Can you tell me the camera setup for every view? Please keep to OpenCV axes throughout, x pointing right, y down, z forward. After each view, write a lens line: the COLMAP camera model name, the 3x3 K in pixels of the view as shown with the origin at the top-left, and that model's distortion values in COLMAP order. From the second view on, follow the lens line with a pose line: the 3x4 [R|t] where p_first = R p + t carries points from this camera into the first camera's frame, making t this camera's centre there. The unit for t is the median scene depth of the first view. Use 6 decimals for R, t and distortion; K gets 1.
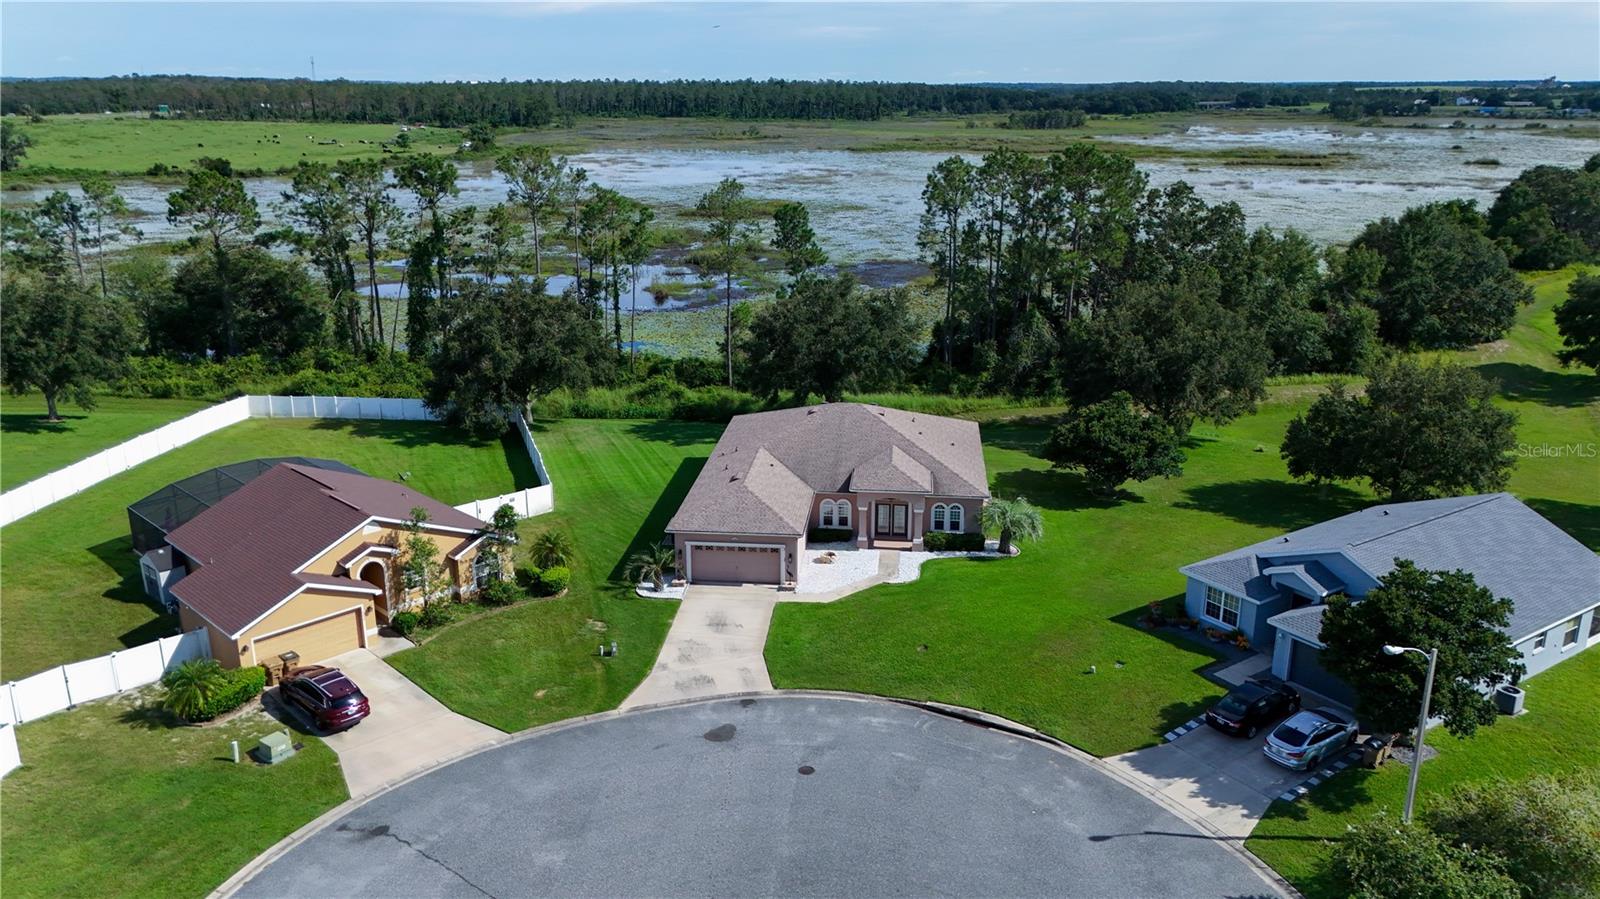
lens RADIAL K [[1188.8, 0, 800.0], [0, 1188.8, 449.5], [0, 0, 1]] dist [0.054969, -0.048997]
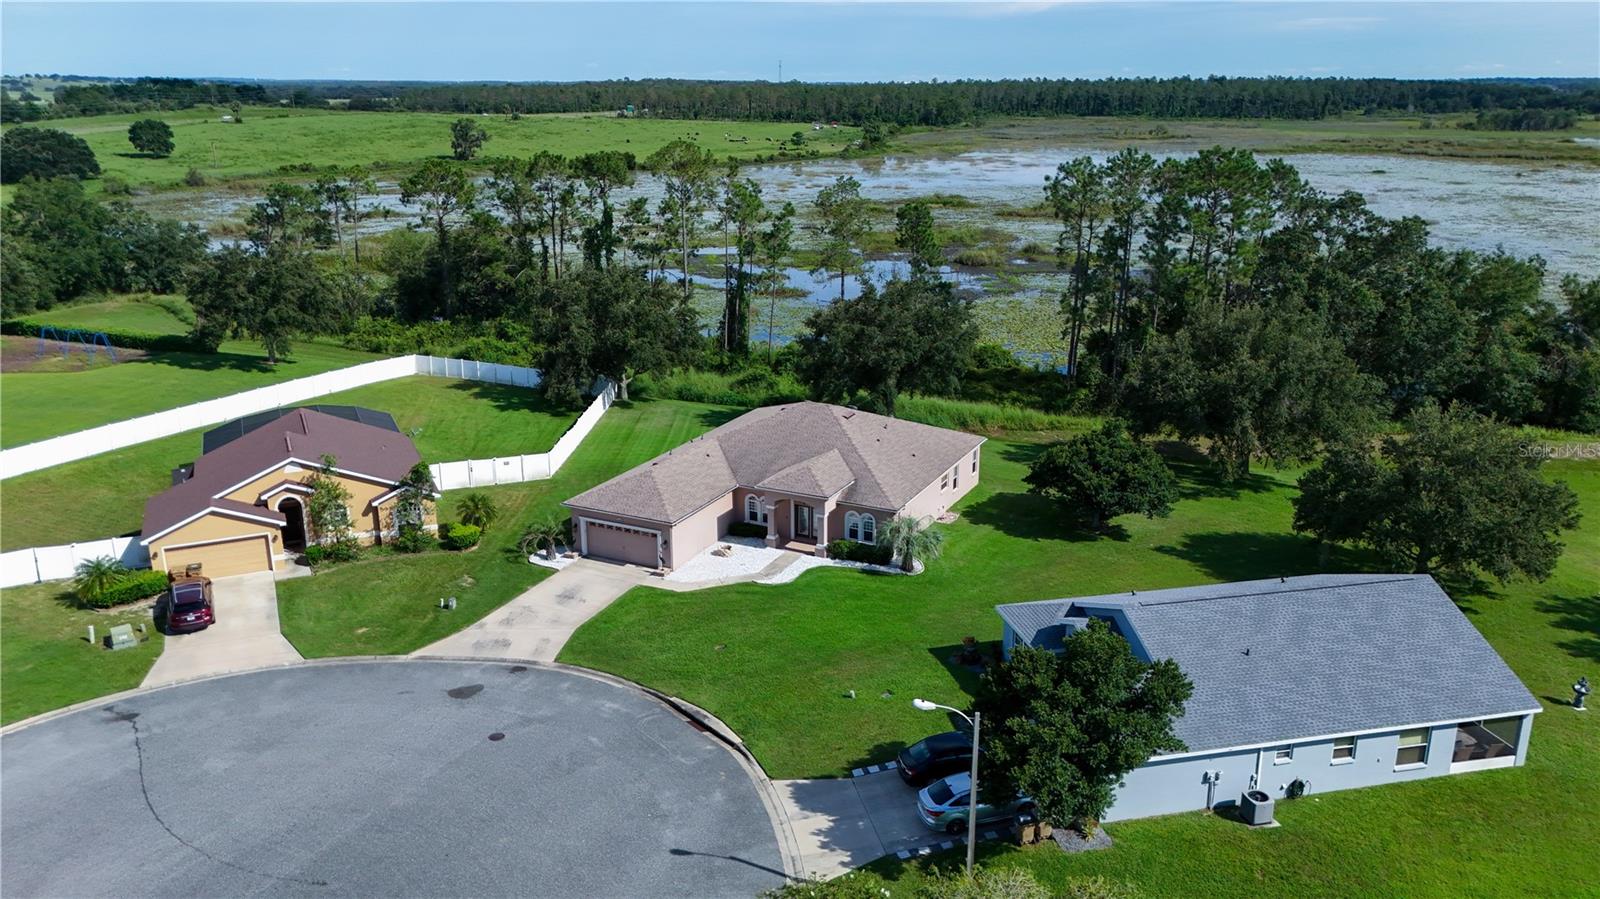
lens RADIAL K [[1188.8, 0, 800.0], [0, 1188.8, 449.5], [0, 0, 1]] dist [0.054969, -0.048997]
pose [[0.935584, 0.101067, -0.338331, 0.454477], [-0.100931, 0.994730, 0.018044, -0.020640], [0.338372, 0.017266, 0.940854, 0.079485]]
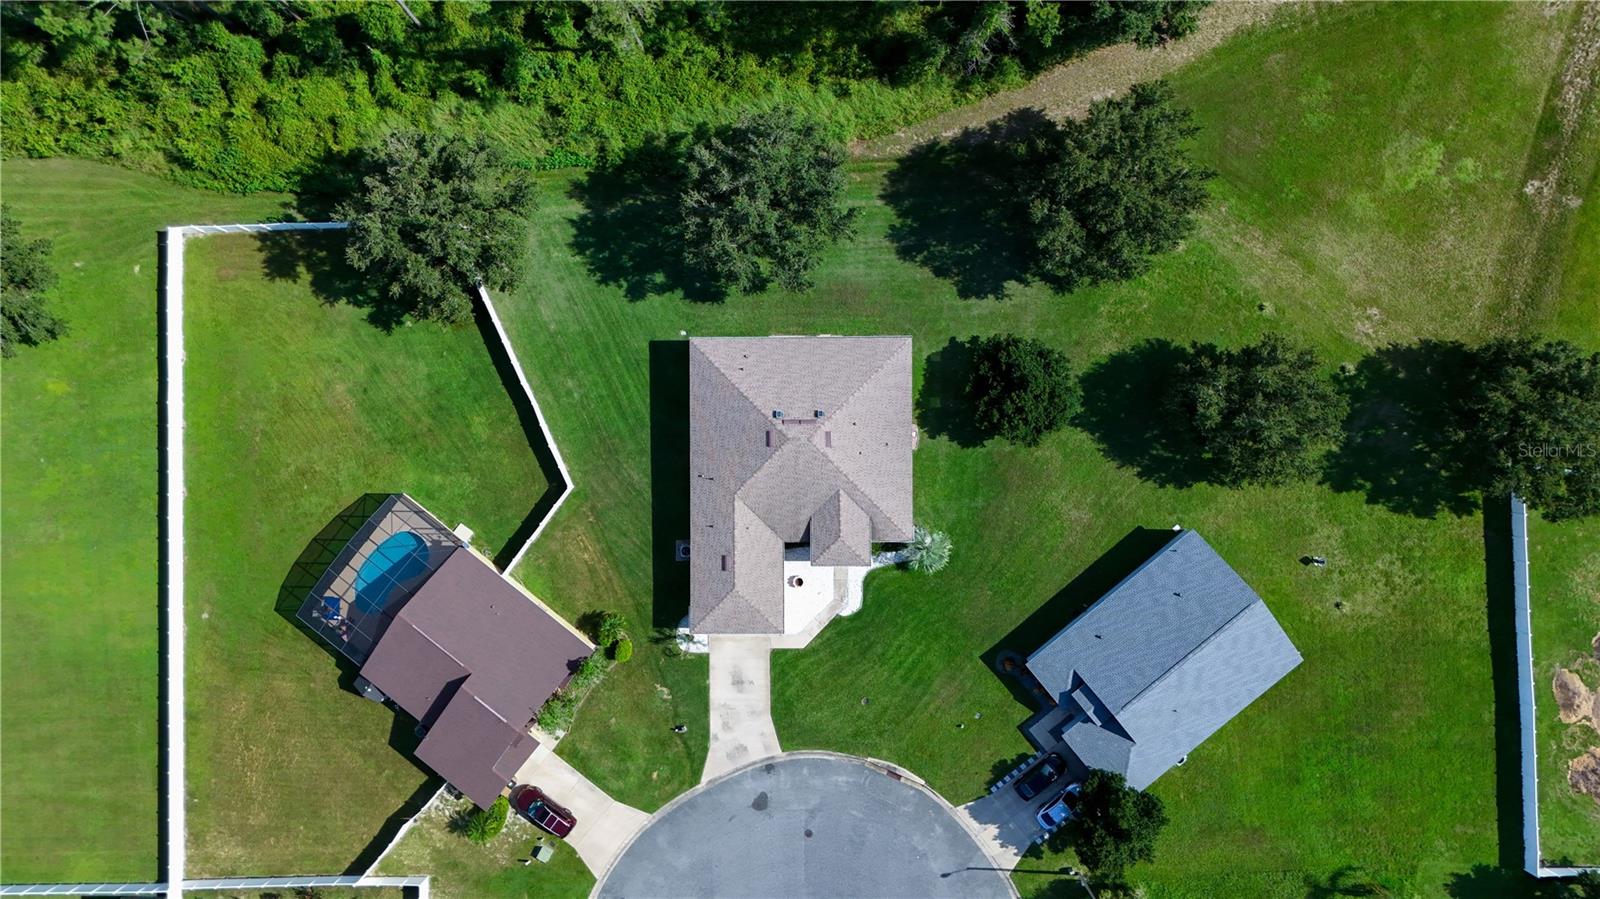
lens RADIAL K [[1188.8, 0, 800.0], [0, 1188.8, 449.5], [0, 0, 1]] dist [0.054969, -0.048997]
pose [[0.994156, -0.104439, -0.027315, 0.089085], [0.057525, 0.298416, 0.952701, -1.444062], [-0.091349, -0.948705, 0.302680, 0.785429]]
